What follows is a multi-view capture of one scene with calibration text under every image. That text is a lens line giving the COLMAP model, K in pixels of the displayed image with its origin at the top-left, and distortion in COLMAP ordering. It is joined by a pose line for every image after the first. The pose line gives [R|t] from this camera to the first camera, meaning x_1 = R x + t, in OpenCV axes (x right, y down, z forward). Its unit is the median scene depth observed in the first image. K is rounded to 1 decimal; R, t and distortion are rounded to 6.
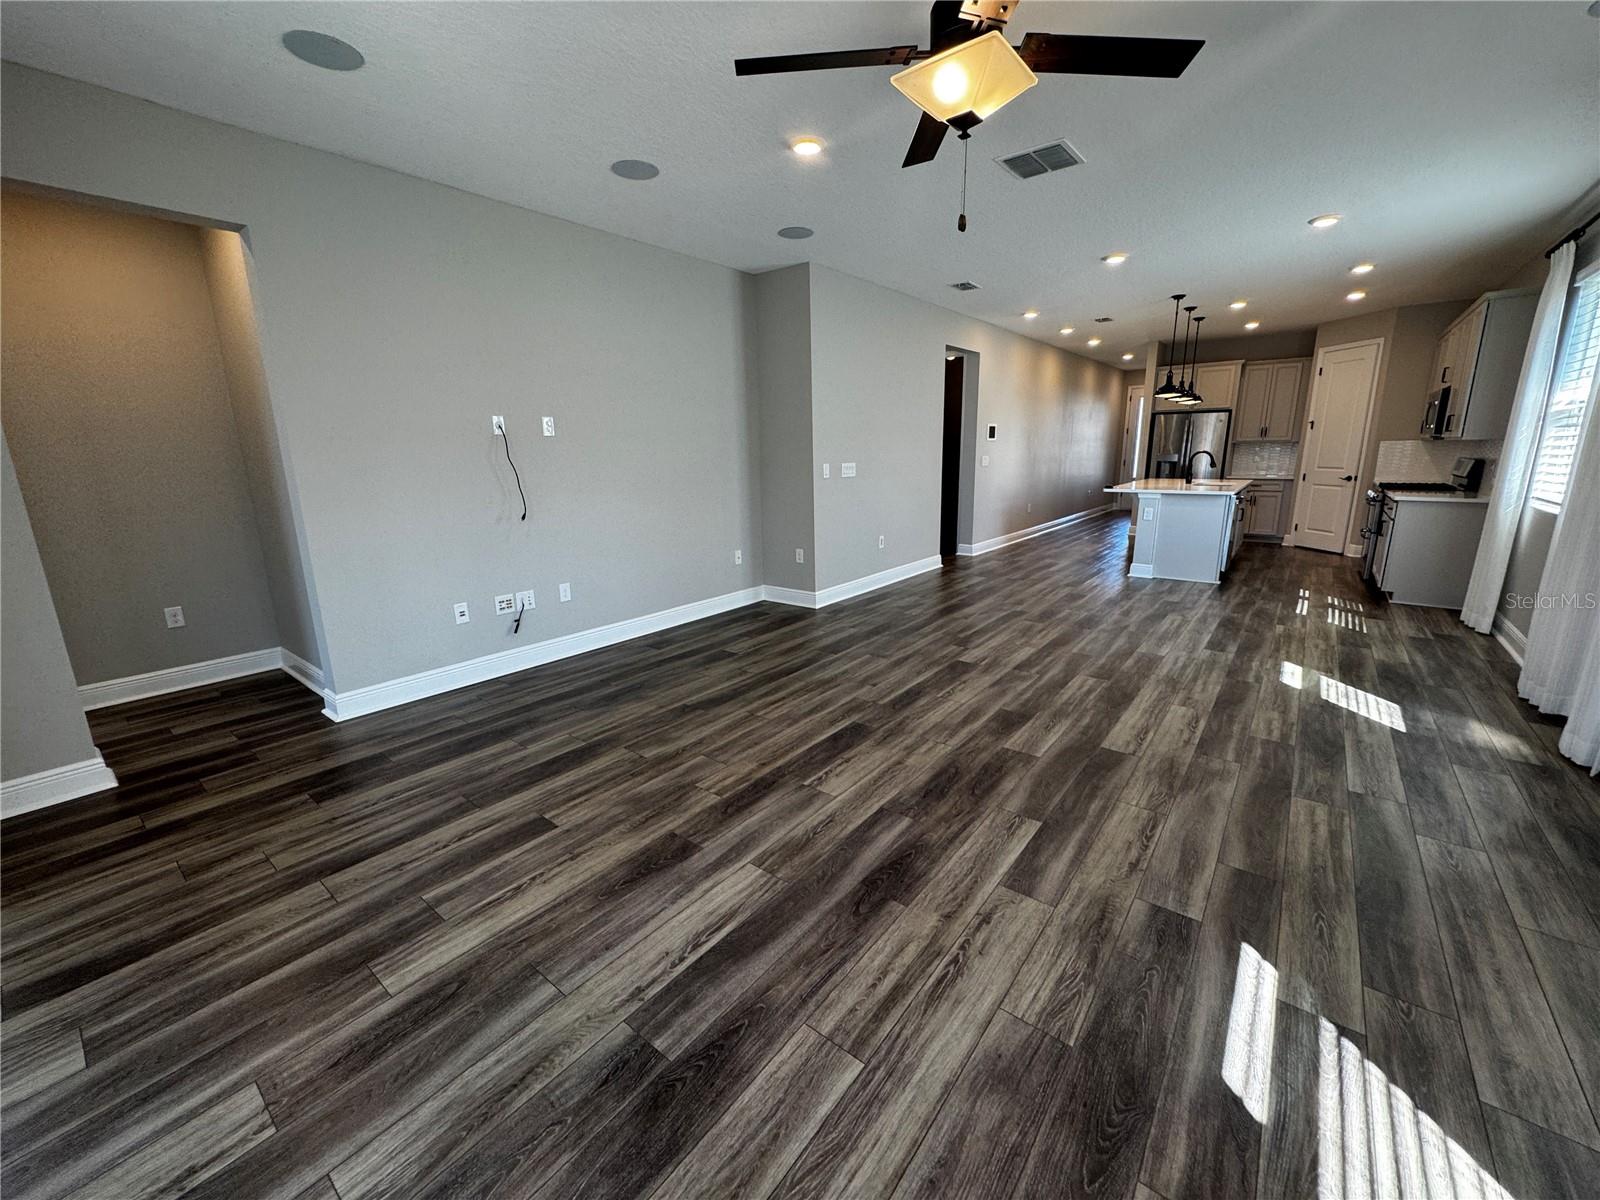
lens RADIAL K [[643.5, 0, 798.5], [0, 643.5, 599.9], [0, 0, 1]] dist [-0.001341, -0.000005]
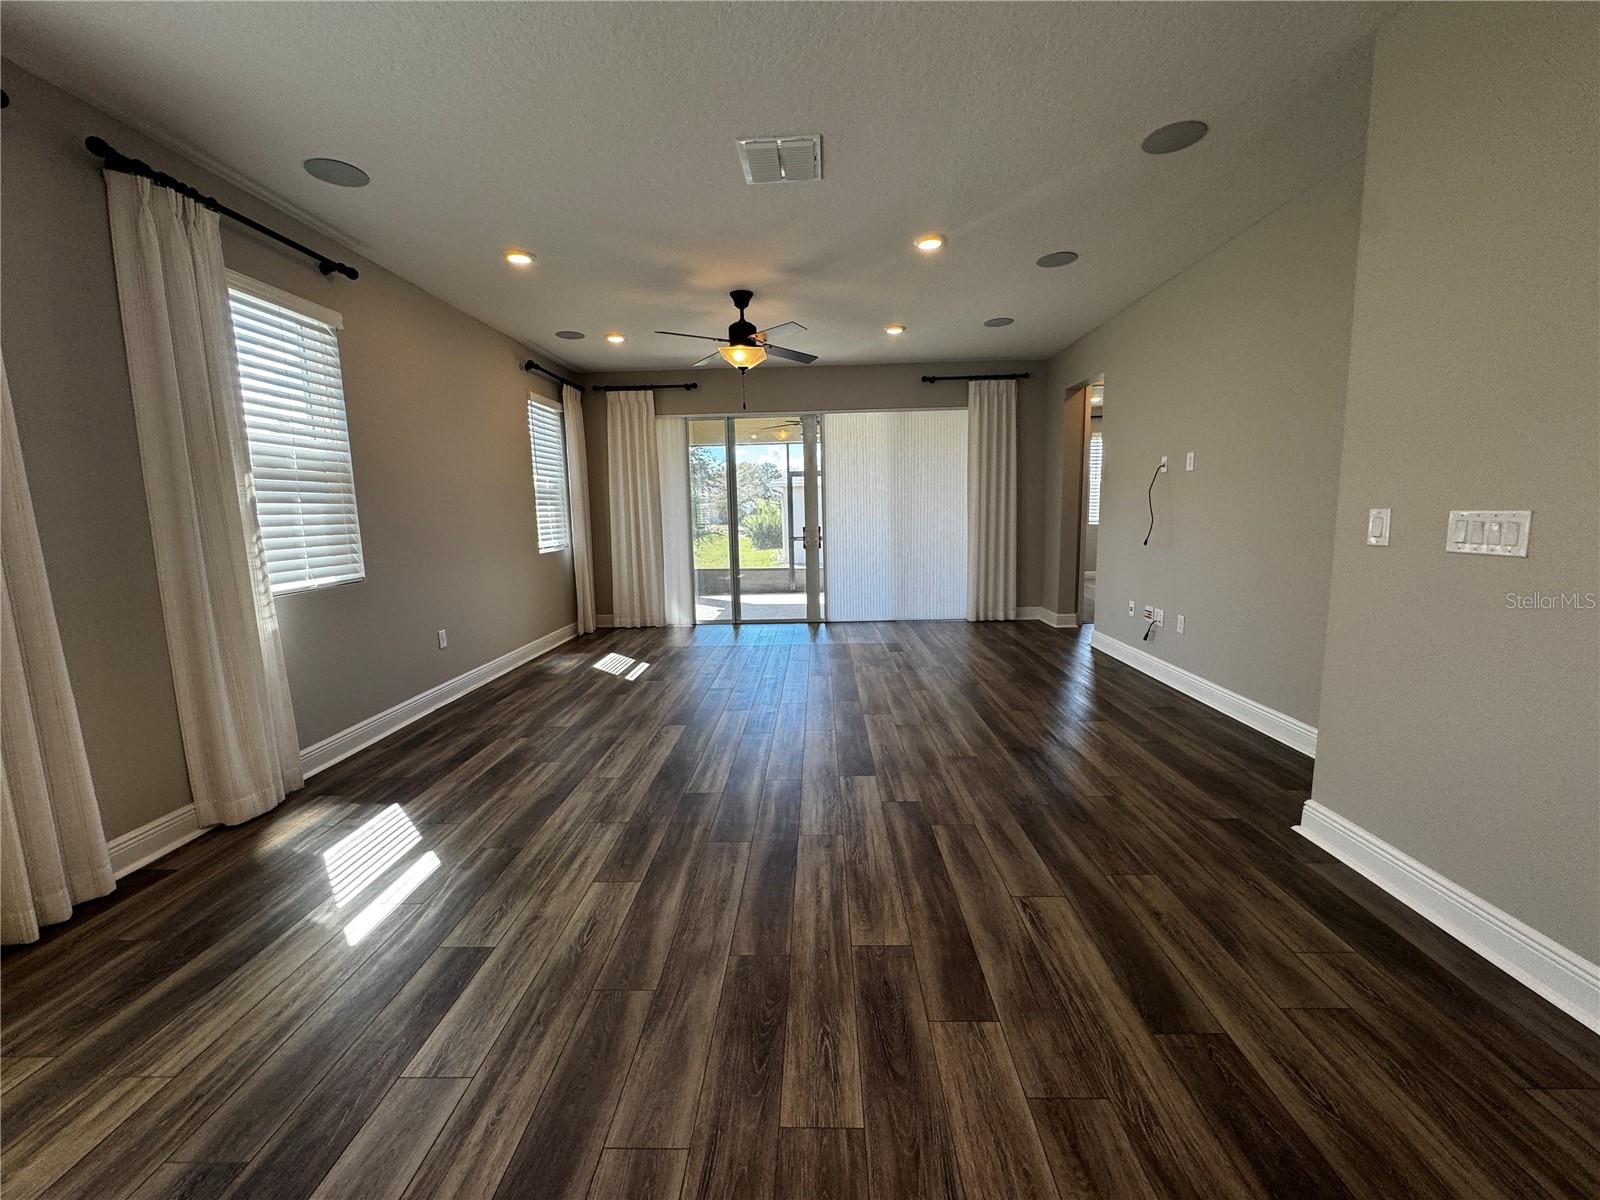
lens RADIAL K [[643.5, 0, 800.7], [0, 643.5, 597.7], [0, 0, 1]] dist [-0.001341, -0.000005]
pose [[-0.800345, 0.114532, -0.588498, 0.776836], [-0.103475, 0.940465, 0.323756, -0.350351], [0.590543, 0.320011, -0.740846, 1.535285]]
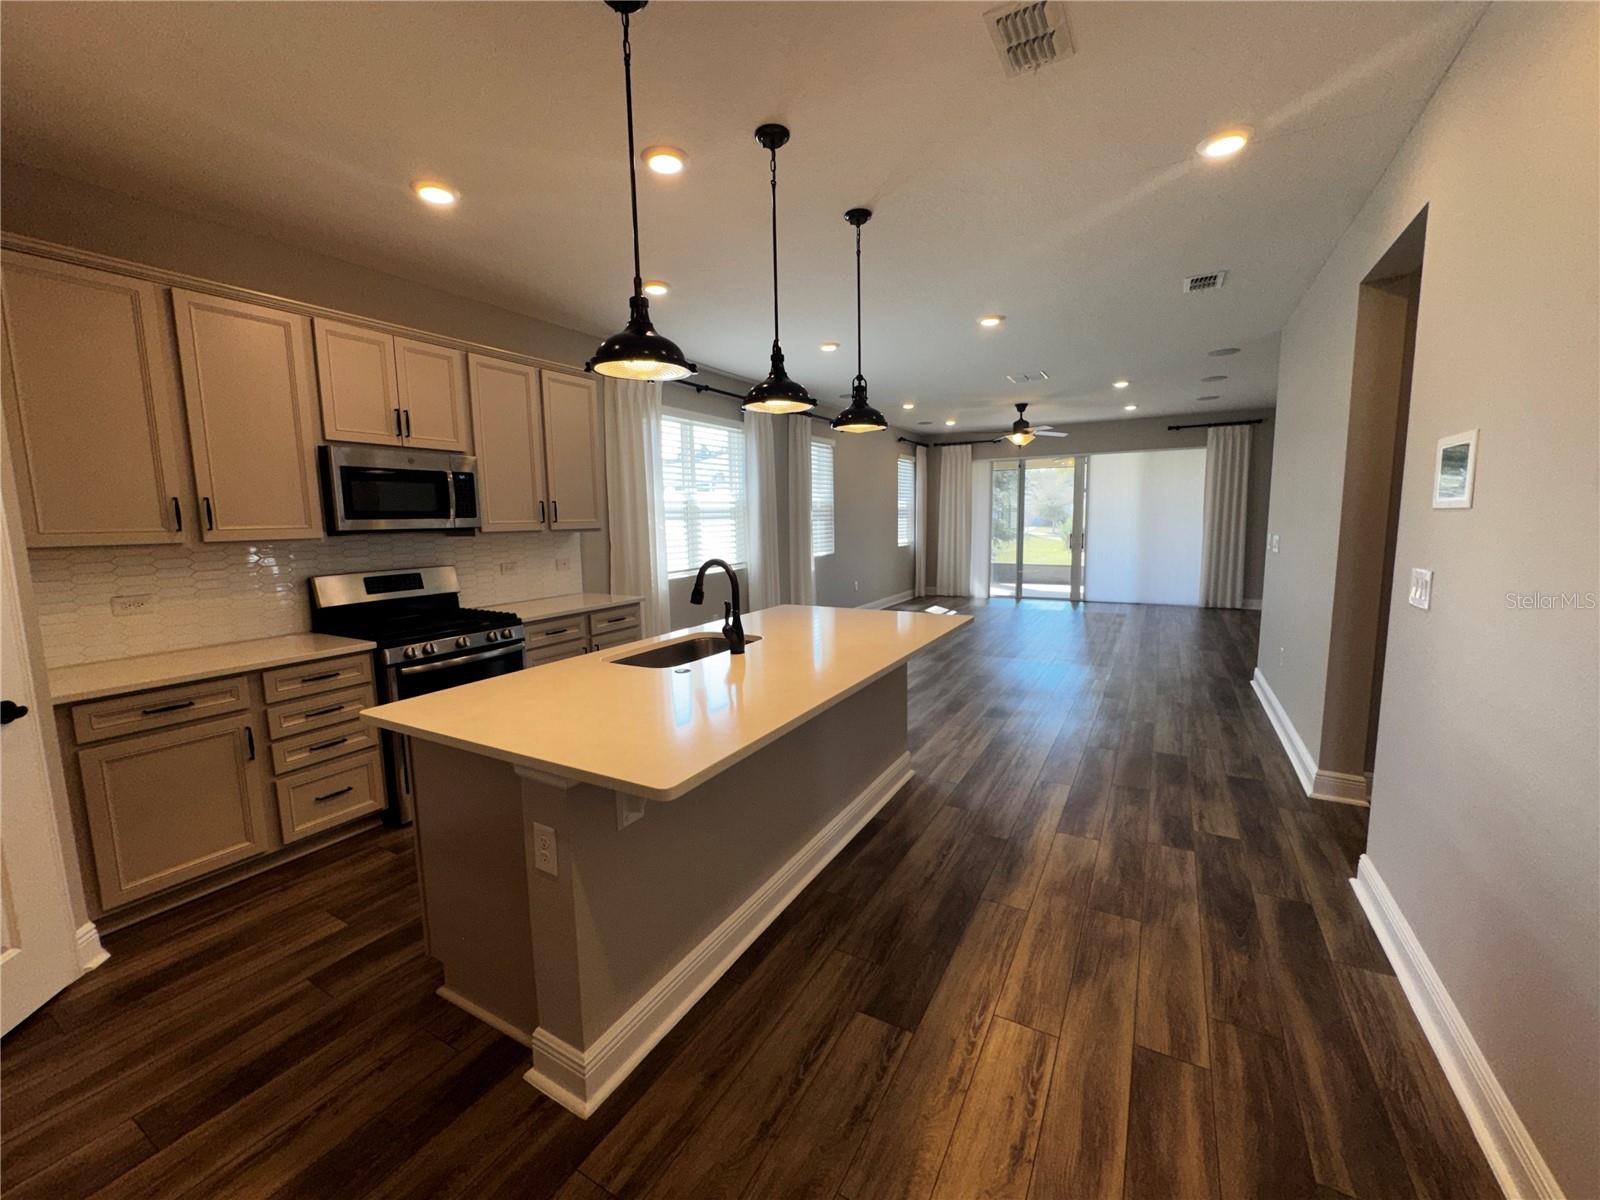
lens RADIAL K [[643.5, 0, 802.7], [0, 643.5, 595.3], [0, 0, 1]] dist [-0.001341, -0.000005]
pose [[-0.986313, 0.051921, -0.156494, 1.143455], [-0.005096, 0.939074, 0.343676, -0.588095], [0.164803, 0.339770, -0.925957, 2.385427]]
